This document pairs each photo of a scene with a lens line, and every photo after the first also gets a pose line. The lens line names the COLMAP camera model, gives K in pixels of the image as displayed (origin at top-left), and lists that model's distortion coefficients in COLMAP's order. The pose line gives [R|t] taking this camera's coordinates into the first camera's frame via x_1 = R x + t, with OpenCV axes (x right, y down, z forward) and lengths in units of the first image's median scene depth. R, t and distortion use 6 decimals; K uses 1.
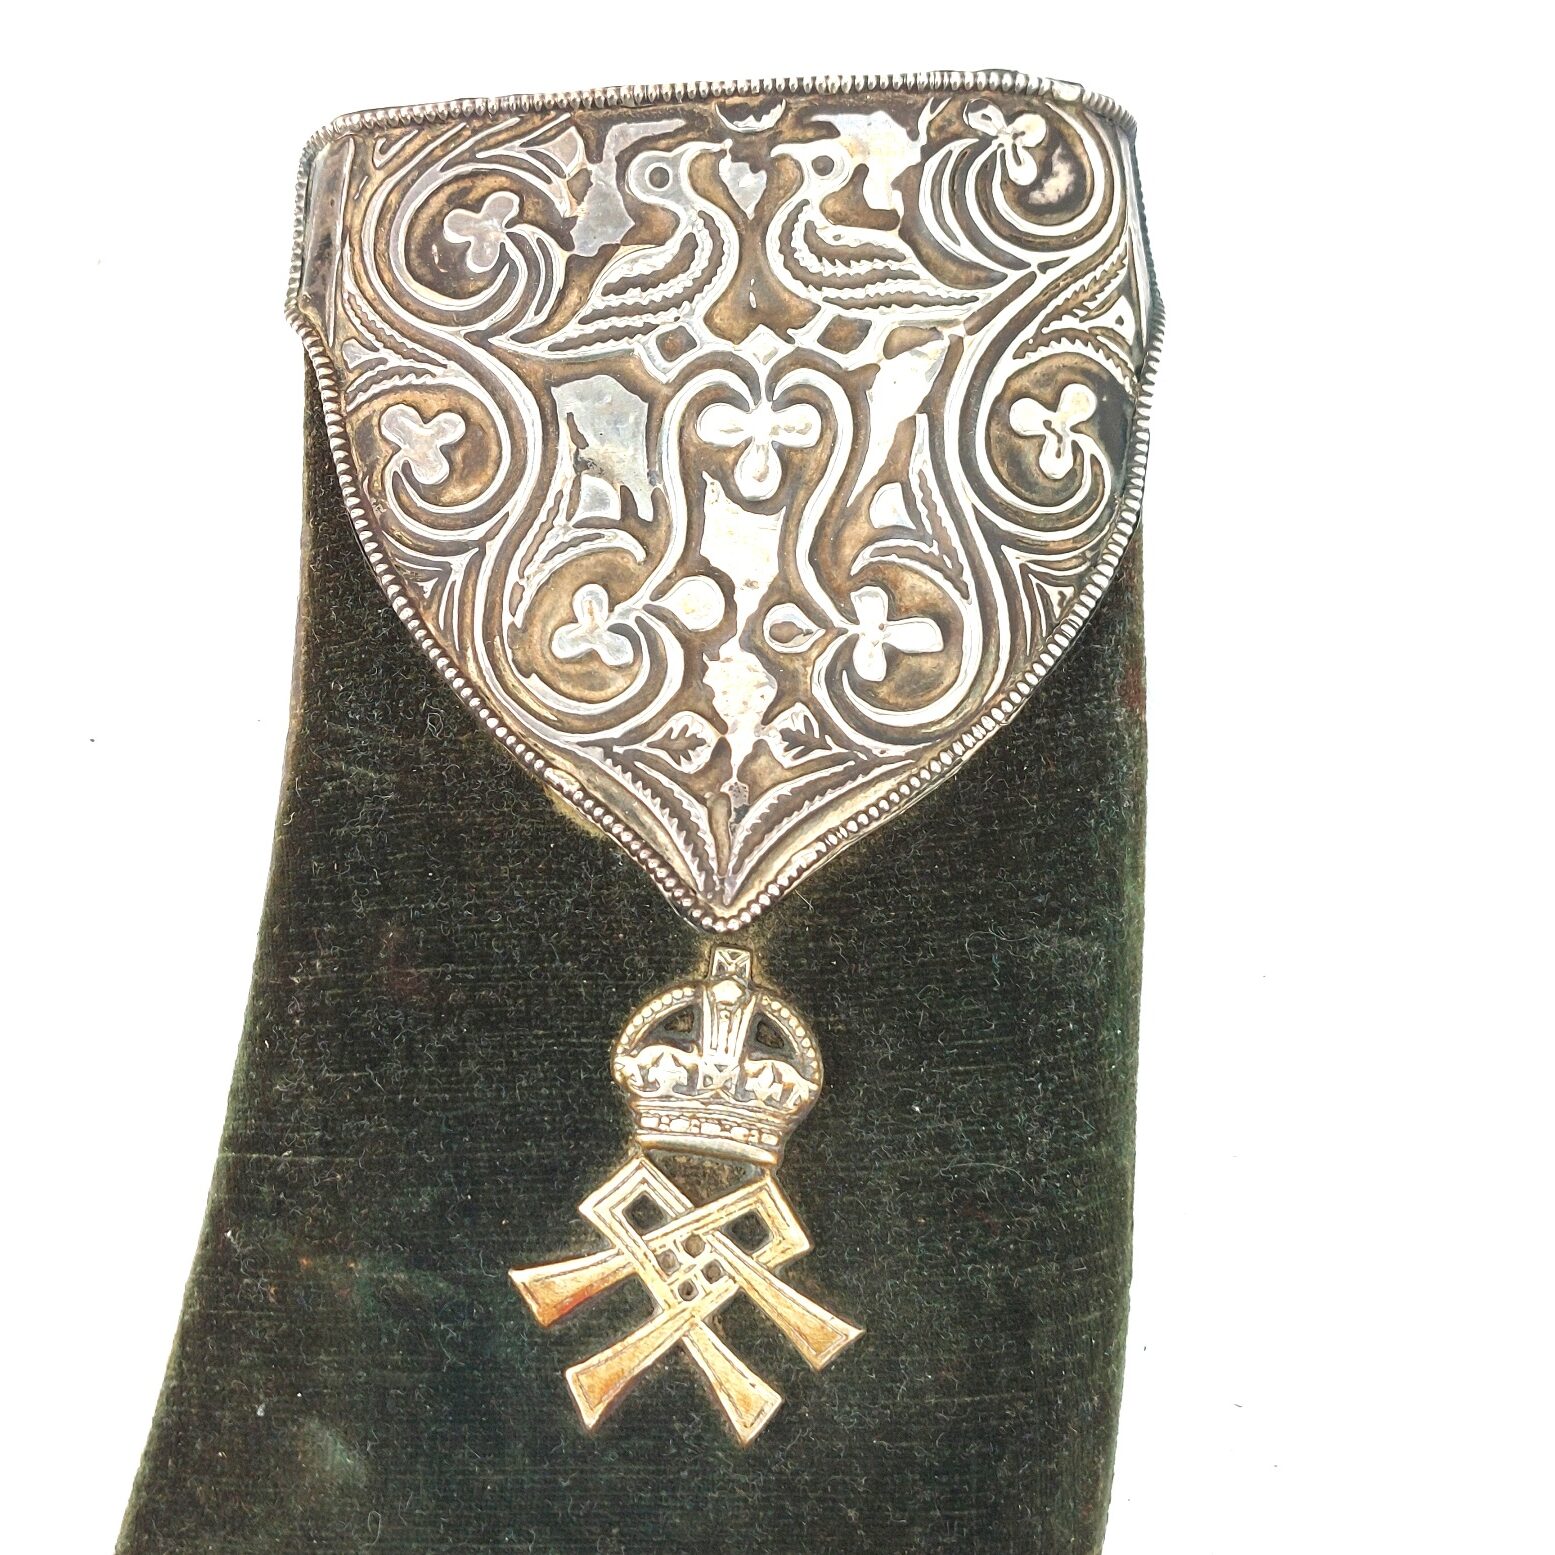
lens RADIAL K [[2585.1, 0, 777.5], [0, 2585.1, 777.5], [0, 0, 1]] dist [0.282856, -1.730092]
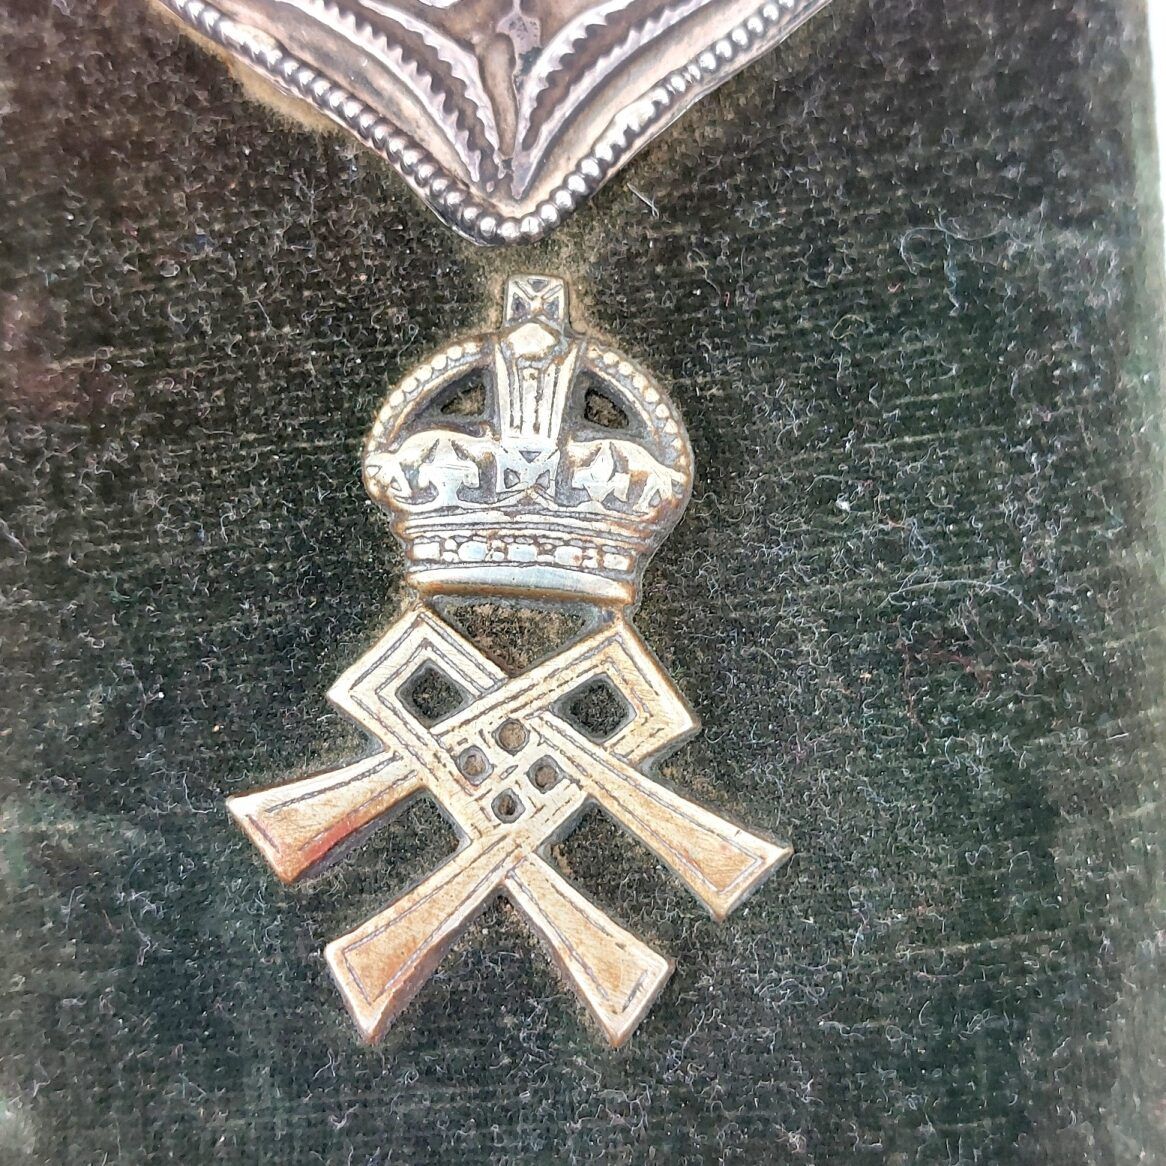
lens RADIAL K [[2099.4, 0, 615.6], [0, 2099.4, 582.7], [0, 0, 1]] dist [0.283273, -1.706603]
pose [[0.995906, -0.082784, -0.036304, 0.014821], [0.082704, 0.996567, -0.003704, 0.144228], [0.036486, 0.000686, 0.999334, 0.480378]]
